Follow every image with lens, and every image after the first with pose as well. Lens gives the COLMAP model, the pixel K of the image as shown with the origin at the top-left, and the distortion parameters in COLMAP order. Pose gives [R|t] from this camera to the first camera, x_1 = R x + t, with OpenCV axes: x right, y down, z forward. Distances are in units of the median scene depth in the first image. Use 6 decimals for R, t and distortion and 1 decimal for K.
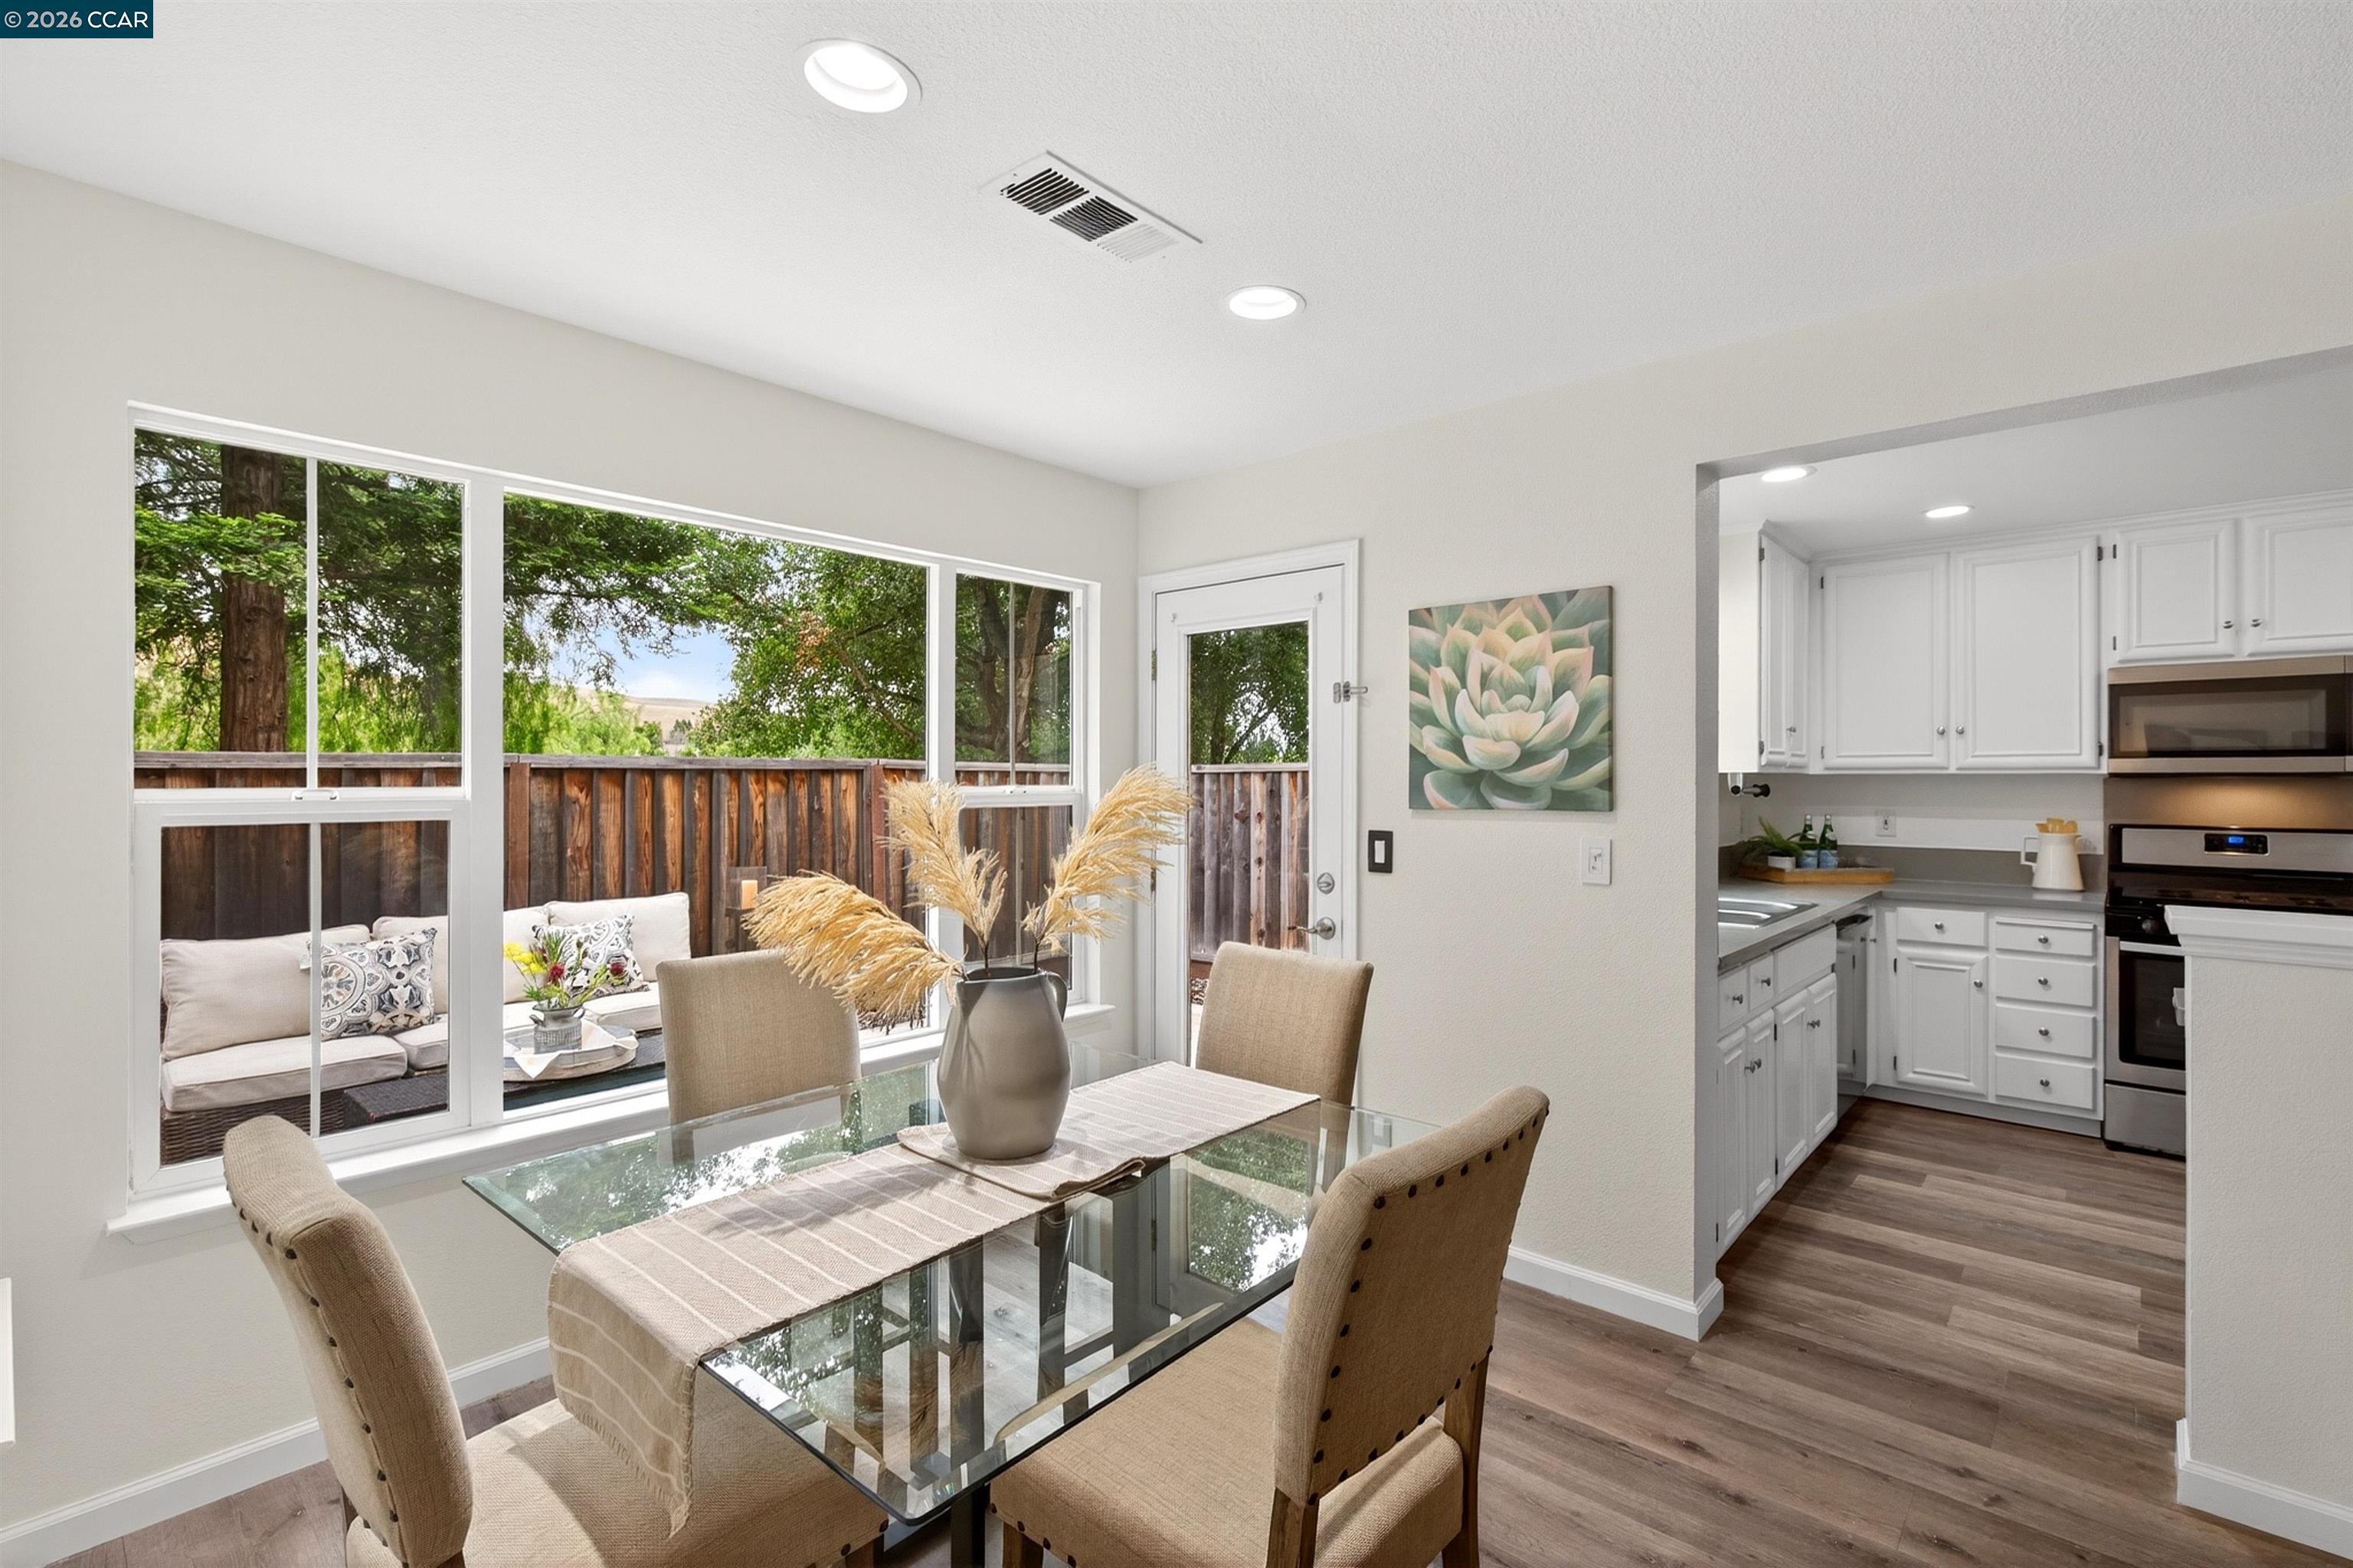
lens RADIAL K [[1064.0, 0, 1182.3], [0, 1064.0, 779.1], [0, 0, 1]] dist [-0.002875, -0.000626]
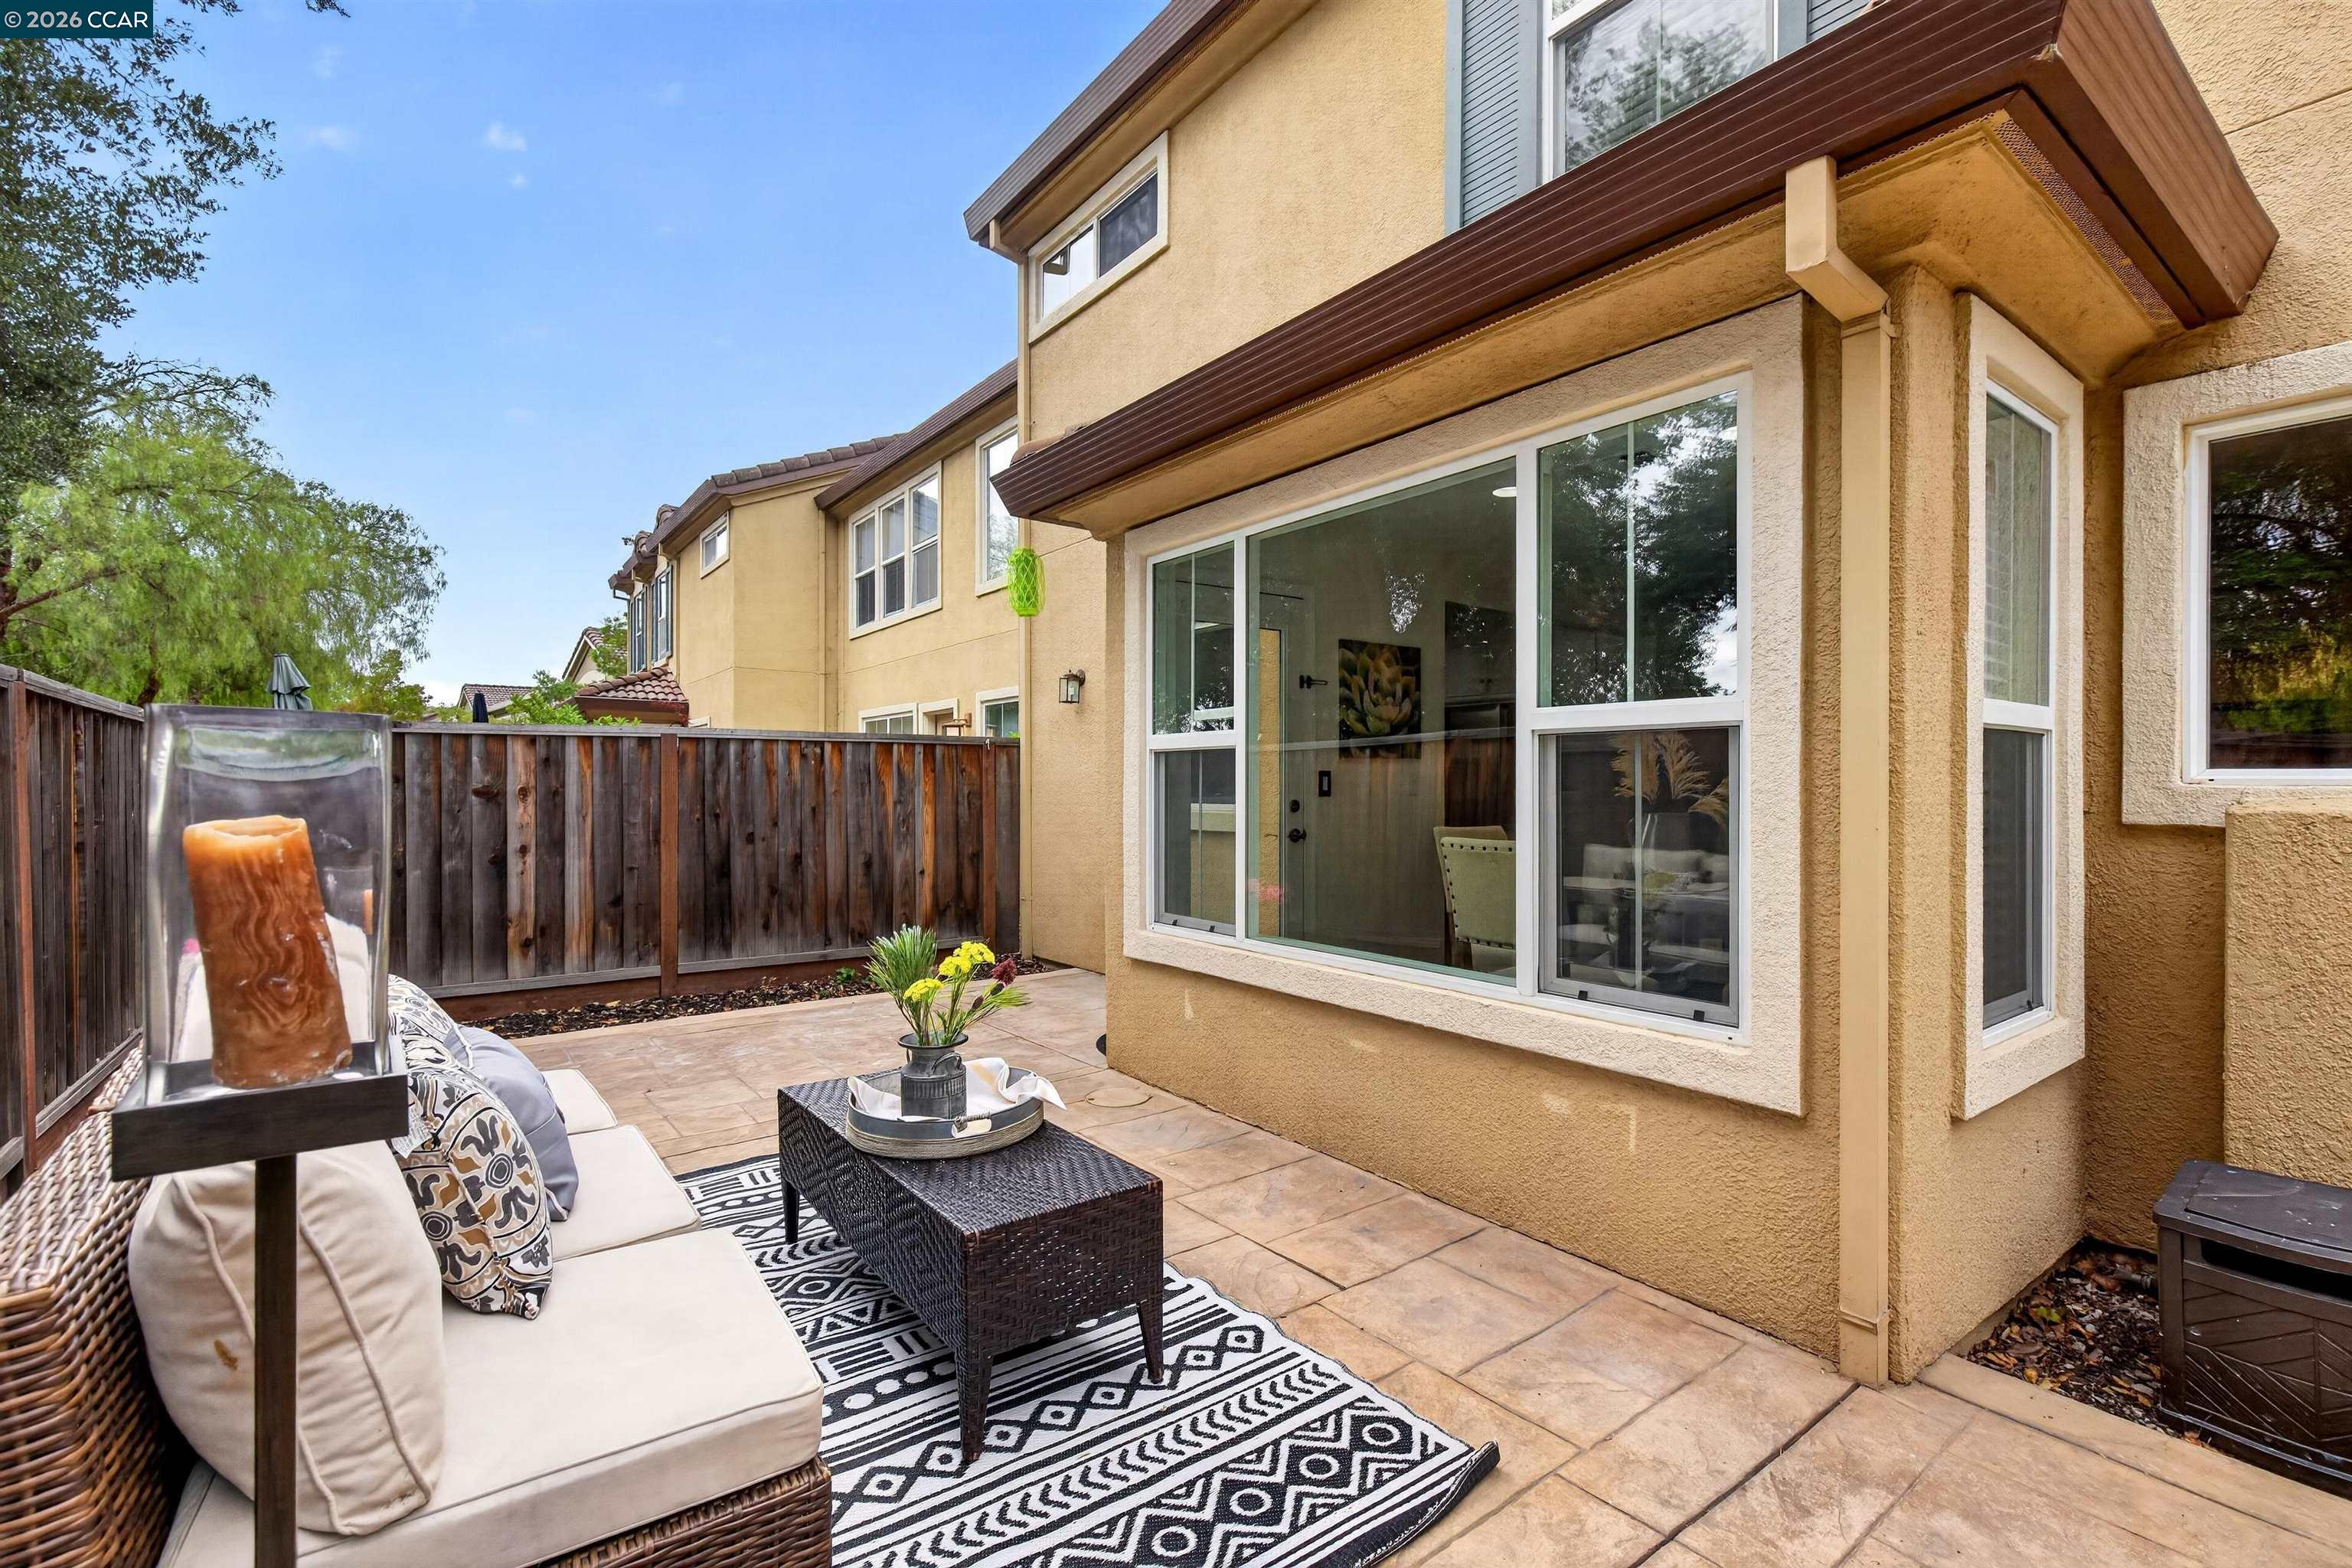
lens RADIAL K [[1063.5, 0, 1216.3], [0, 1063.5, 792.4], [0, 0, 1]] dist [-0.002875, -0.000626]
pose [[0.173354, -0.006375, 0.984839, -1.119263], [-0.000567, 0.999978, 0.006573, 0.055381], [-0.984859, -0.001698, 0.173347, 0.683087]]
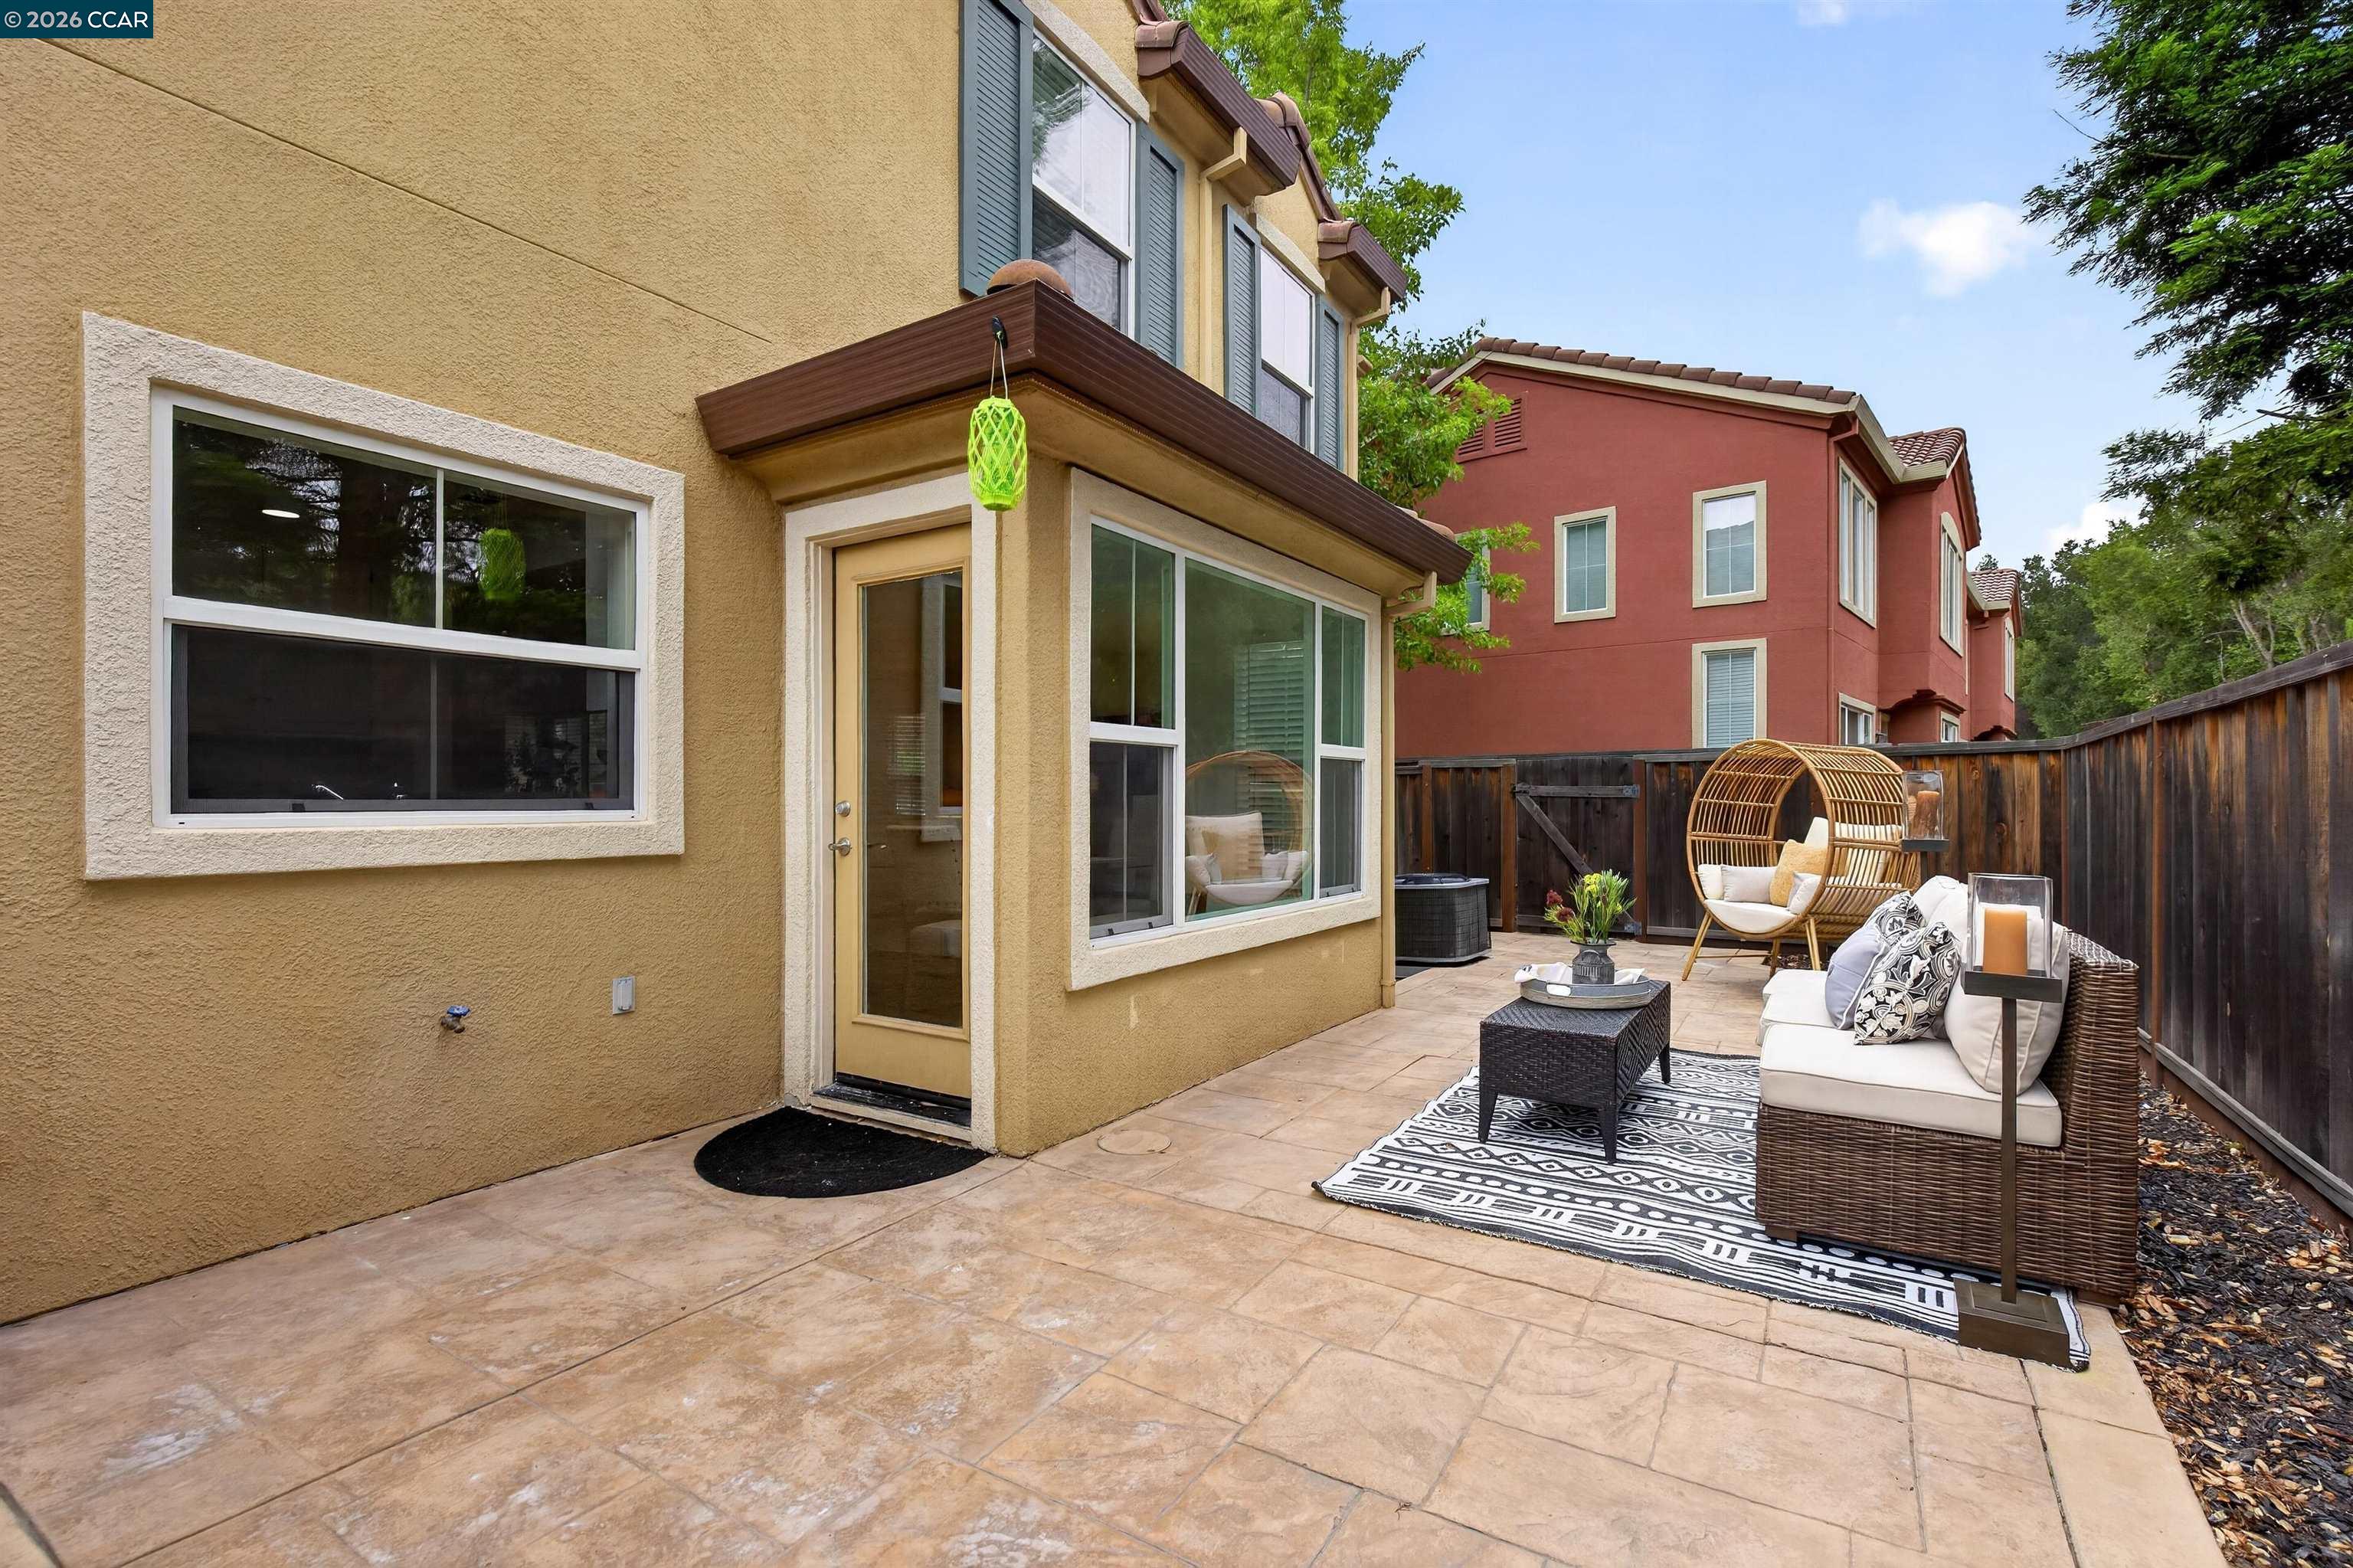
lens RADIAL K [[1064.0, 0, 1197.1], [0, 1064.0, 792.3], [0, 0, 1]] dist [-0.002875, -0.000626]
pose [[-0.982812, -0.002178, -0.184598, -0.018295], [-0.000913, 0.999976, -0.006938, 0.071547], [0.184609, -0.006651, -0.982790, 1.830197]]
